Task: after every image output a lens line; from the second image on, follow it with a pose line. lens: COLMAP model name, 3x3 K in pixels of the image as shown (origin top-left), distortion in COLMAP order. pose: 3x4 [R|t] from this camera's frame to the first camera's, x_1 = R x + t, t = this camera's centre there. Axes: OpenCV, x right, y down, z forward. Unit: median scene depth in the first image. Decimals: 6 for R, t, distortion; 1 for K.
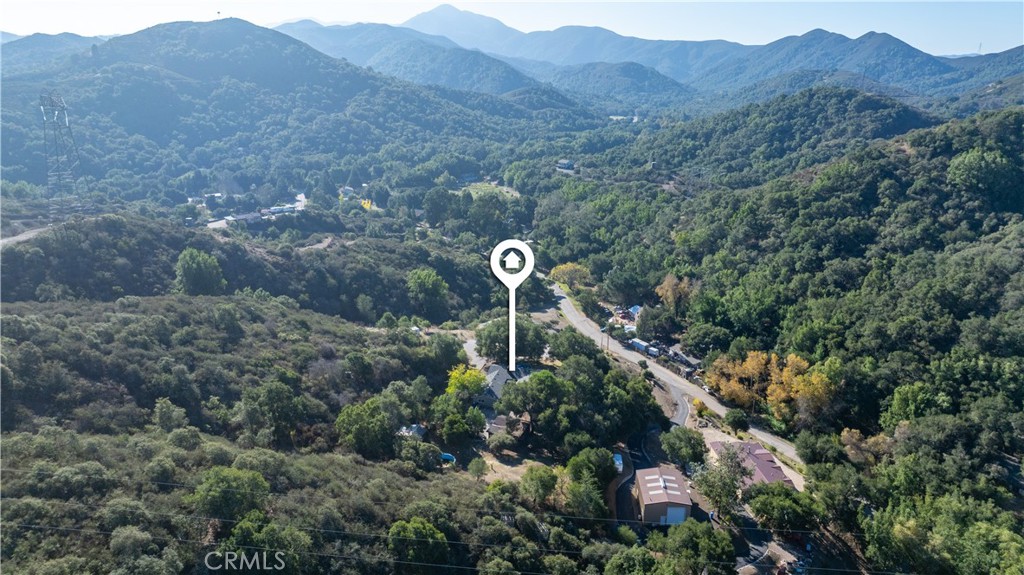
lens RADIAL K [[721.3, 0, 512.0], [0, 721.3, 287.5], [0, 0, 1]] dist [-0.014980, -0.004256]
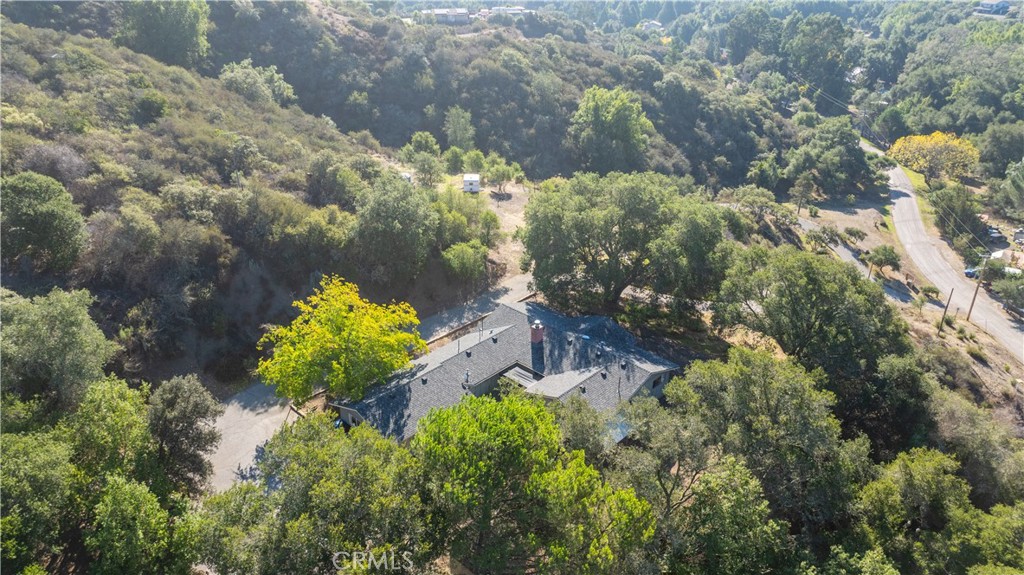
lens RADIAL K [[721.3, 0, 512.0], [0, 721.3, 287.5], [0, 0, 1]] dist [-0.014980, -0.004256]
pose [[0.873633, 0.222874, -0.432542, 0.064147], [-0.153184, 0.969709, 0.190261, 0.024269], [0.461844, -0.099960, 0.881311, 0.426936]]
